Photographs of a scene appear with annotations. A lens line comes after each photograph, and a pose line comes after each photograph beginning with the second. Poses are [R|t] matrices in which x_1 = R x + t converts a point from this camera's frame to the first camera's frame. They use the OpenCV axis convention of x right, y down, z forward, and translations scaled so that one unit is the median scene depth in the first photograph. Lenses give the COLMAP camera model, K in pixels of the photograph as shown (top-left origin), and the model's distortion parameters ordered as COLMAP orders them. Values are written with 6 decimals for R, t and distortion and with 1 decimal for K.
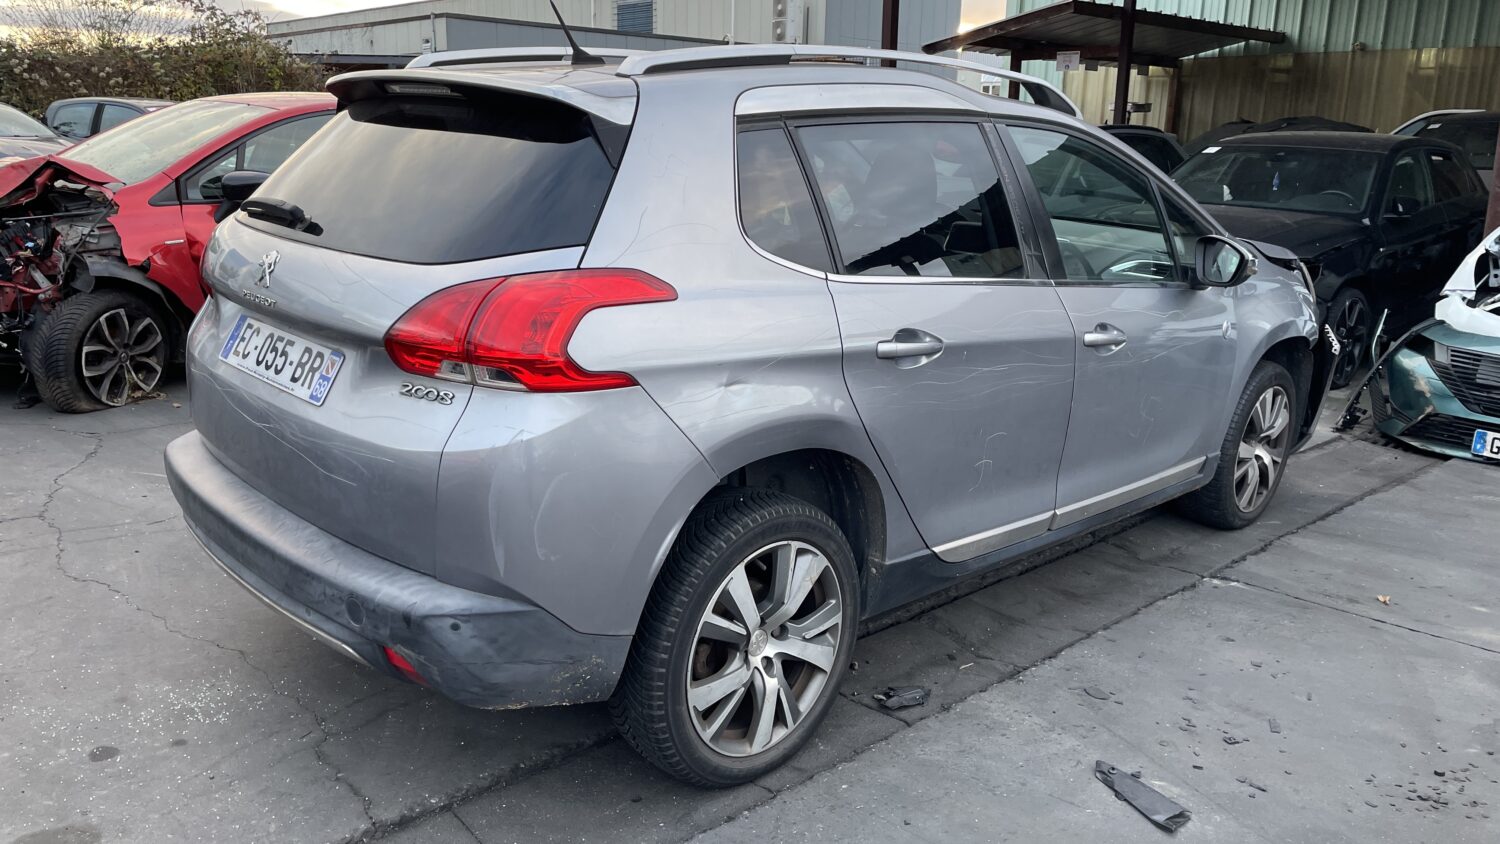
lens RADIAL K [[1136.9, 0, 740.3], [0, 1136.9, 413.3], [0, 0, 1]] dist [0.061643, -0.077419]
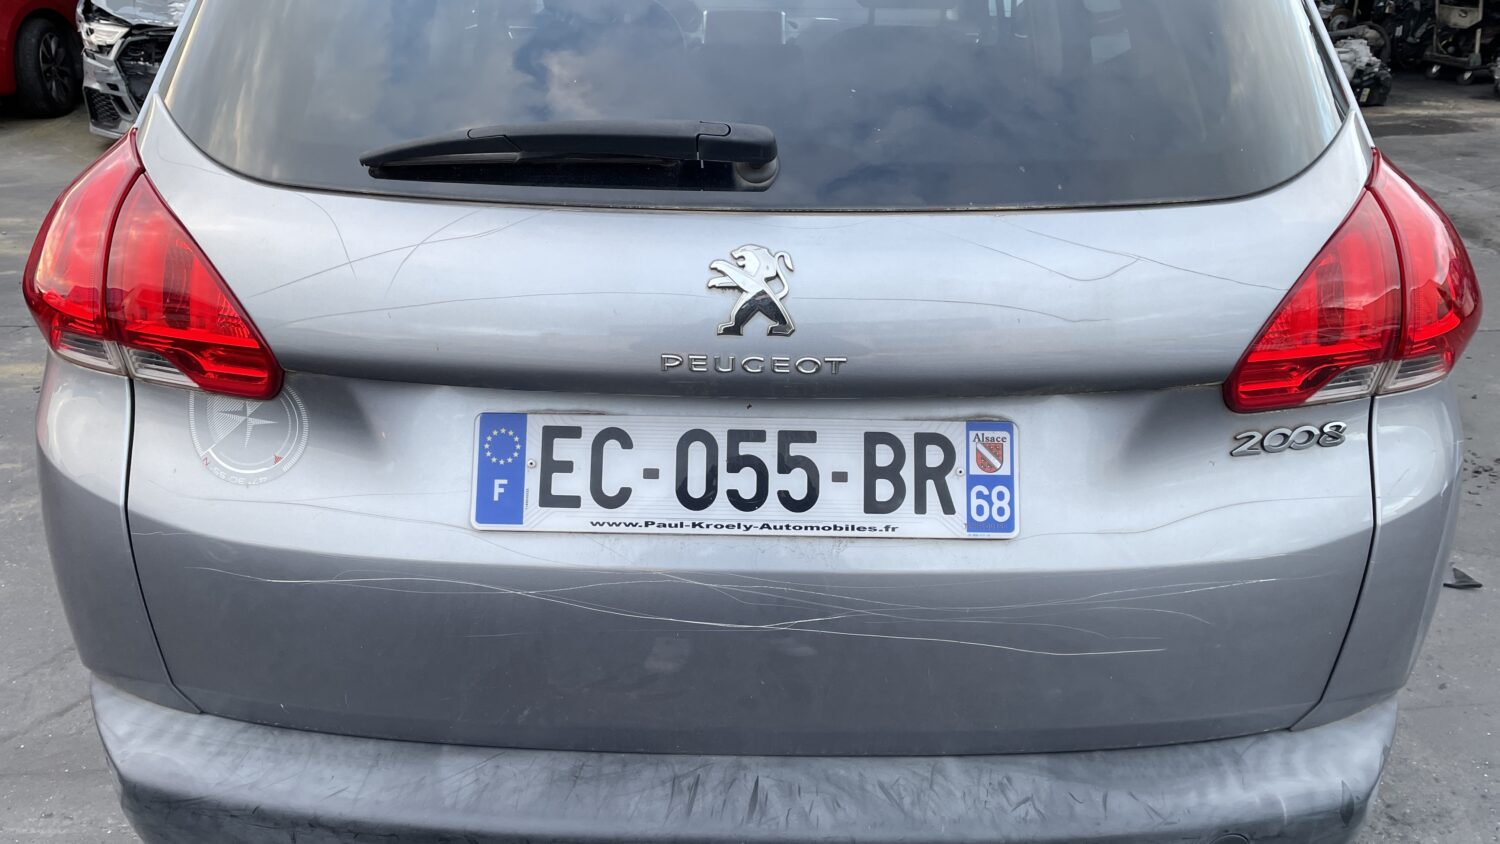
lens RADIAL K [[1136.9, 0, 731.4], [0, 1136.9, 422.6], [0, 0, 1]] dist [0.061643, -0.077419]
pose [[0.699466, -0.333346, 0.632161, -0.652452], [0.201224, 0.940630, 0.273357, -0.183321], [-0.685752, -0.063998, 0.725016, 0.649649]]
